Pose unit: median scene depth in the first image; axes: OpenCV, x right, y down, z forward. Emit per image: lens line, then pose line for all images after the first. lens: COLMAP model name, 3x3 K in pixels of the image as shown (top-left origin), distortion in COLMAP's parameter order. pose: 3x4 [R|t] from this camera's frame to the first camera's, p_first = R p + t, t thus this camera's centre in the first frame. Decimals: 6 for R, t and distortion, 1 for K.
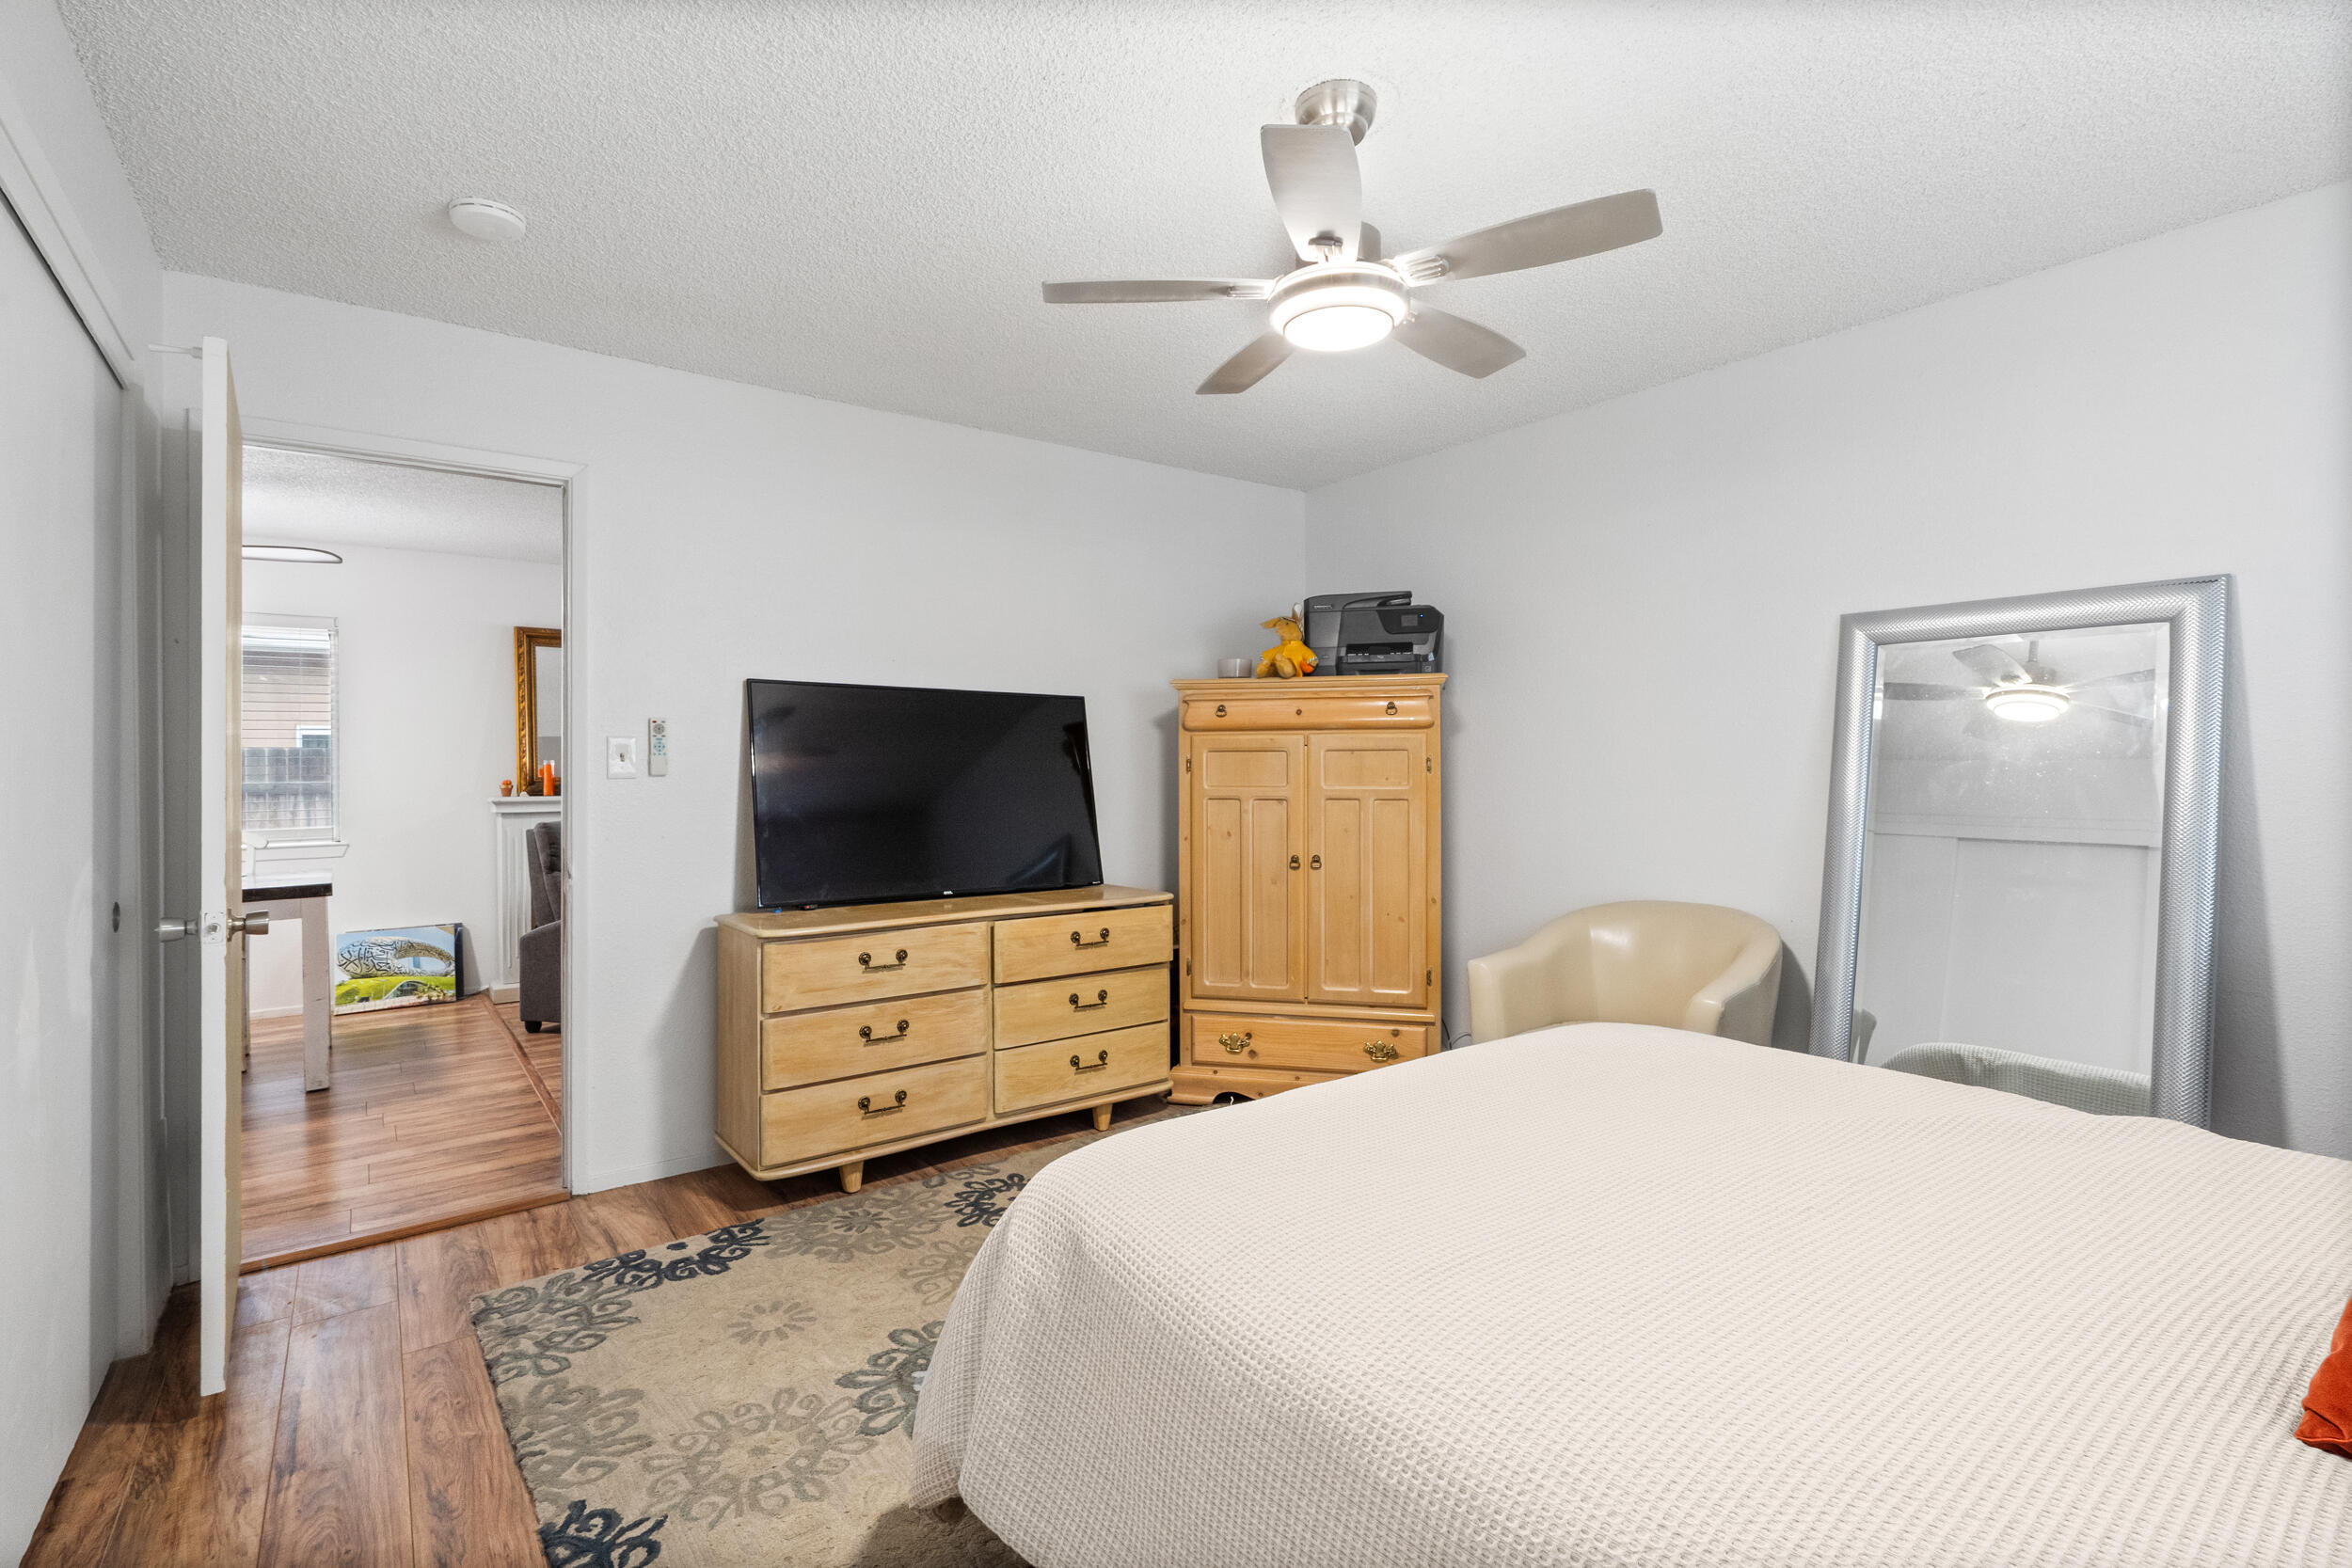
lens RADIAL K [[1073.3, 0, 1161.0], [0, 1073.3, 767.2], [0, 0, 1]] dist [-0.000992, 0.000318]
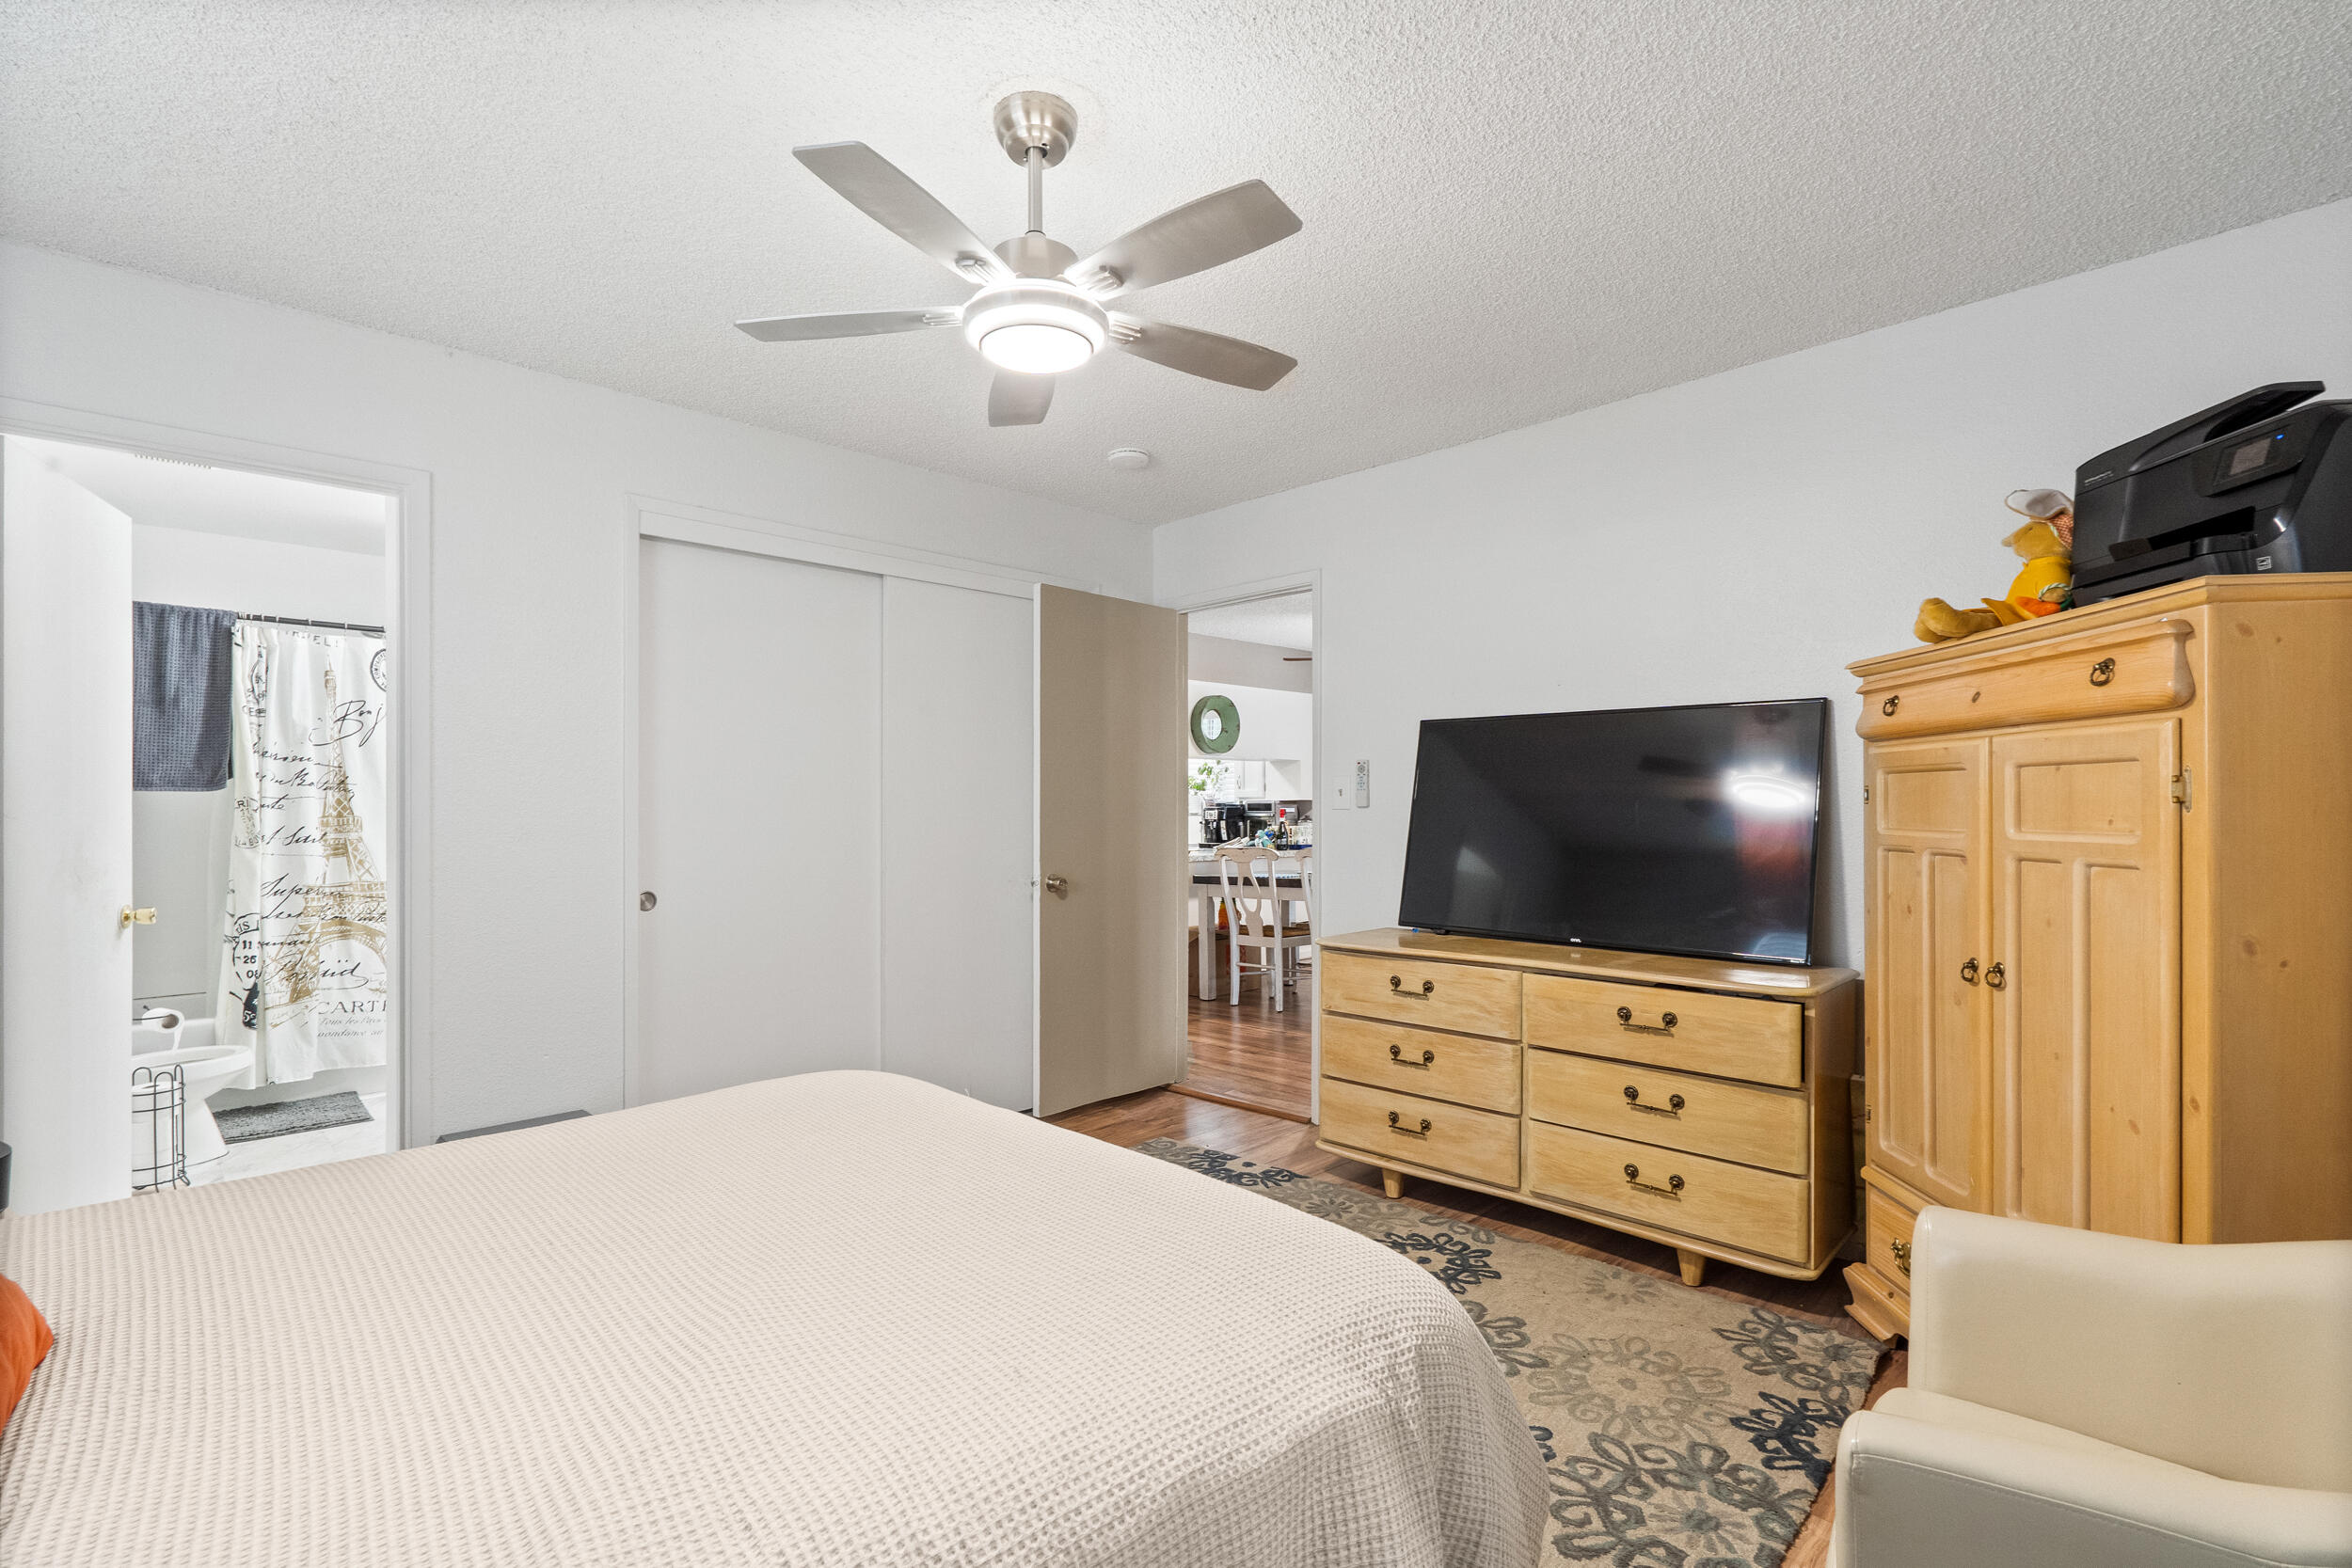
lens RADIAL K [[1073.3, 0, 1161.0], [0, 1073.3, 802.8], [0, 0, 1]] dist [-0.000992, 0.000318]
pose [[0.150429, 0.000676, -0.988621, 0.684183], [0.005148, 0.999986, 0.001467, -0.000340], [0.988607, -0.005310, 0.150424, 0.570854]]
